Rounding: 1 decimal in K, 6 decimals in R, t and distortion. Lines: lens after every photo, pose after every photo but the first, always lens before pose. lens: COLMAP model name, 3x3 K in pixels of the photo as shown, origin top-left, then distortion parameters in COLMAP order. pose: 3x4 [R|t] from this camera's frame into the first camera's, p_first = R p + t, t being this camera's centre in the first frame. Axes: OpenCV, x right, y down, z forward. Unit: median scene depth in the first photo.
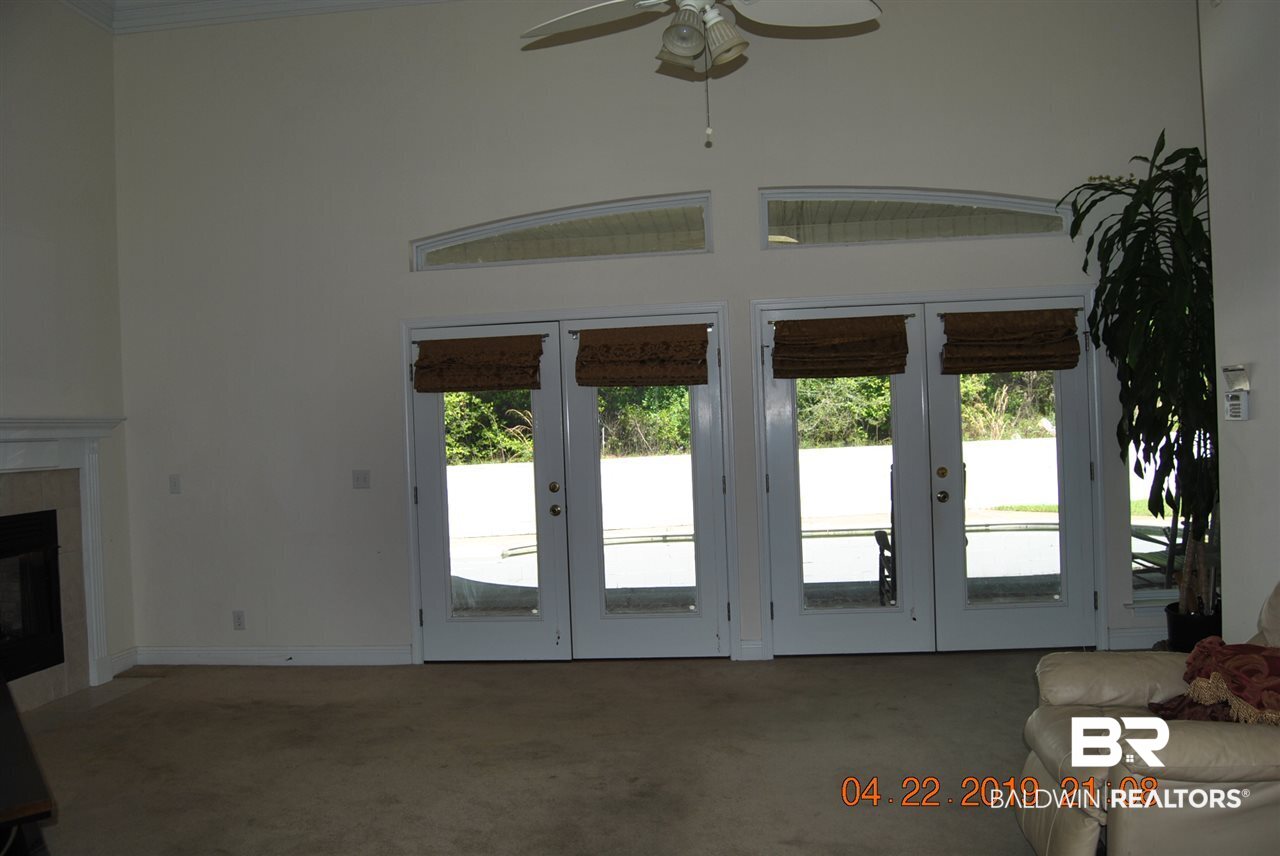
lens RADIAL K [[1010.0, 0, 654.5], [0, 1010.0, 430.2], [0, 0, 1]] dist [-0.079327, 0.005426]
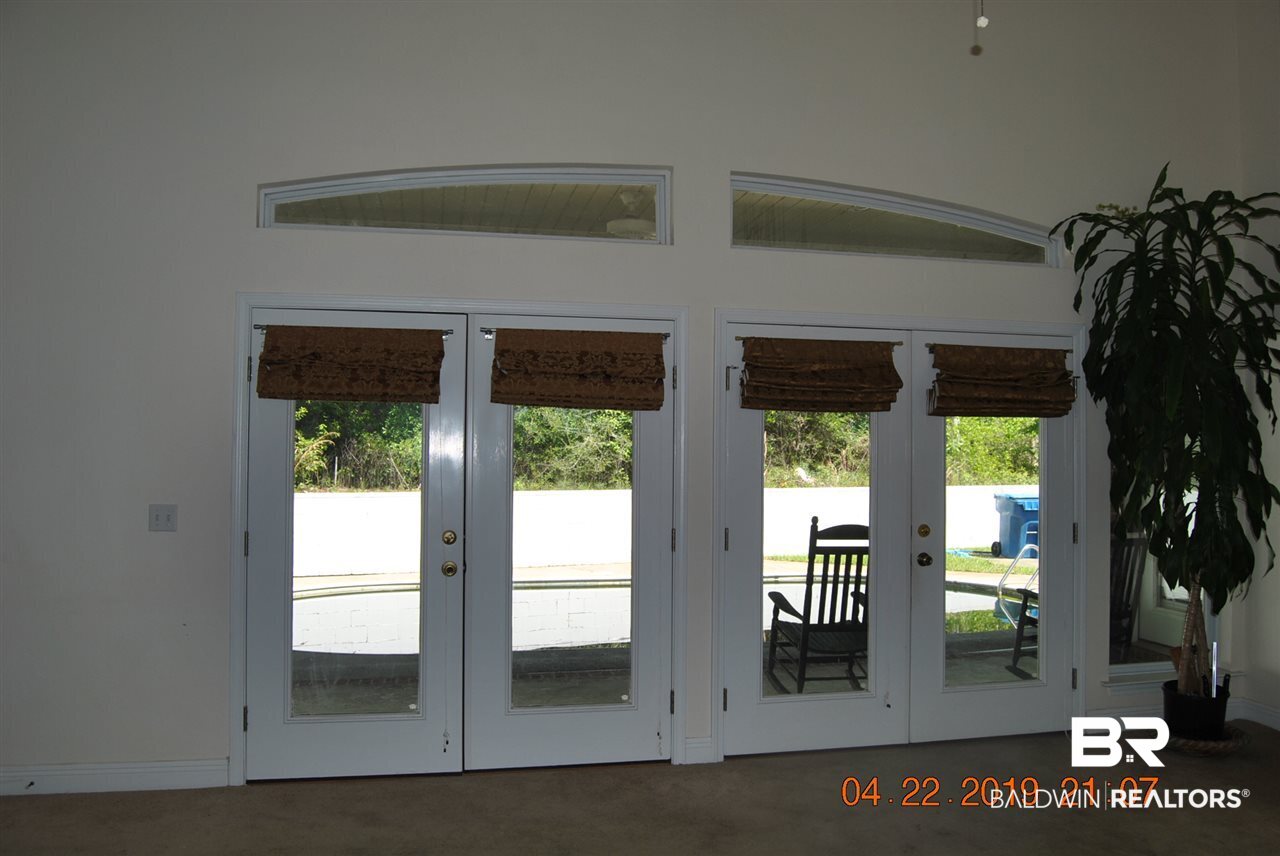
lens RADIAL K [[1010.0, 0, 654.5], [0, 1010.0, 430.2], [0, 0, 1]] dist [-0.079327, 0.005426]
pose [[0.949952, 0.054131, 0.307672, -0.190309], [-0.042697, 0.998128, -0.043779, 0.004105], [-0.309466, 0.028452, 0.950485, 0.256569]]
